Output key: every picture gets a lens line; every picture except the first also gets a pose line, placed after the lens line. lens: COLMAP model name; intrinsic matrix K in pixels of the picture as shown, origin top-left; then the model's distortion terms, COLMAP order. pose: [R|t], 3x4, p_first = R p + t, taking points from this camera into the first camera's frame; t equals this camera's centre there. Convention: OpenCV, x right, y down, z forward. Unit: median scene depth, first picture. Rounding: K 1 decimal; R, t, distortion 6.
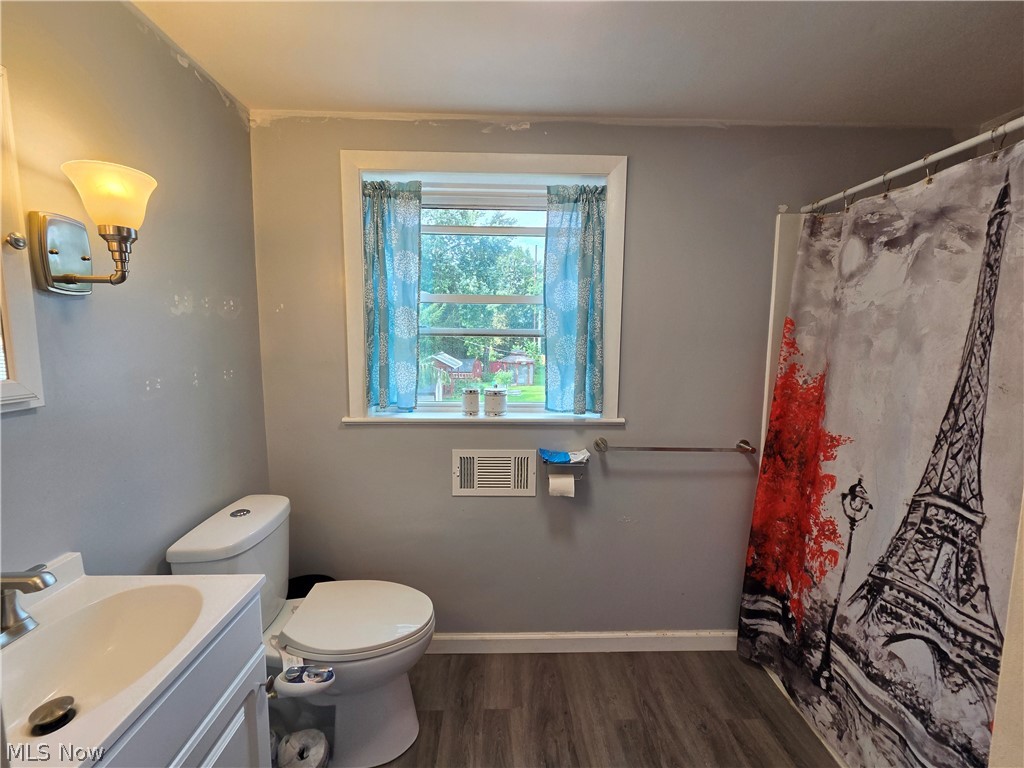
lens RADIAL K [[423.3, 0, 512.0], [0, 423.3, 384.0], [0, 0, 1]] dist [0.000565, 0.000049]
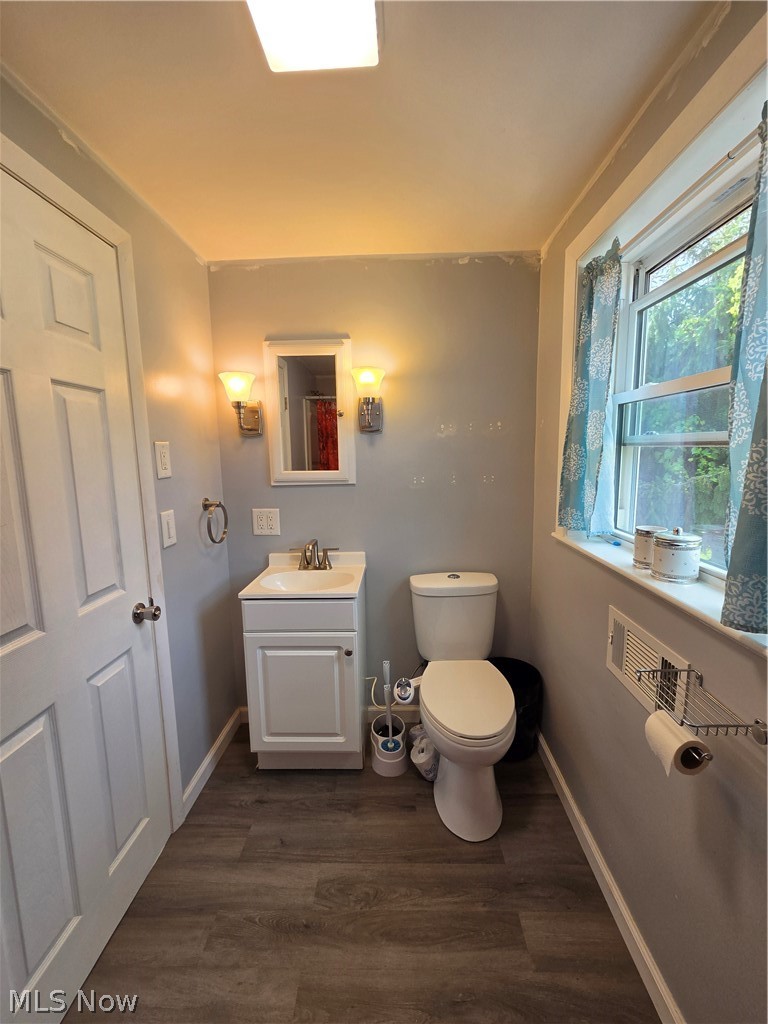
lens RADIAL K [[423.3, 0, 384.0], [0, 423.3, 512.0], [0, 0, 1]] dist [0.000565, 0.000049]
pose [[-0.061361, 0.141582, -0.988023, 0.688720], [-0.090943, 0.984978, 0.146794, -0.086786], [0.993964, 0.098861, -0.047563, 0.761831]]
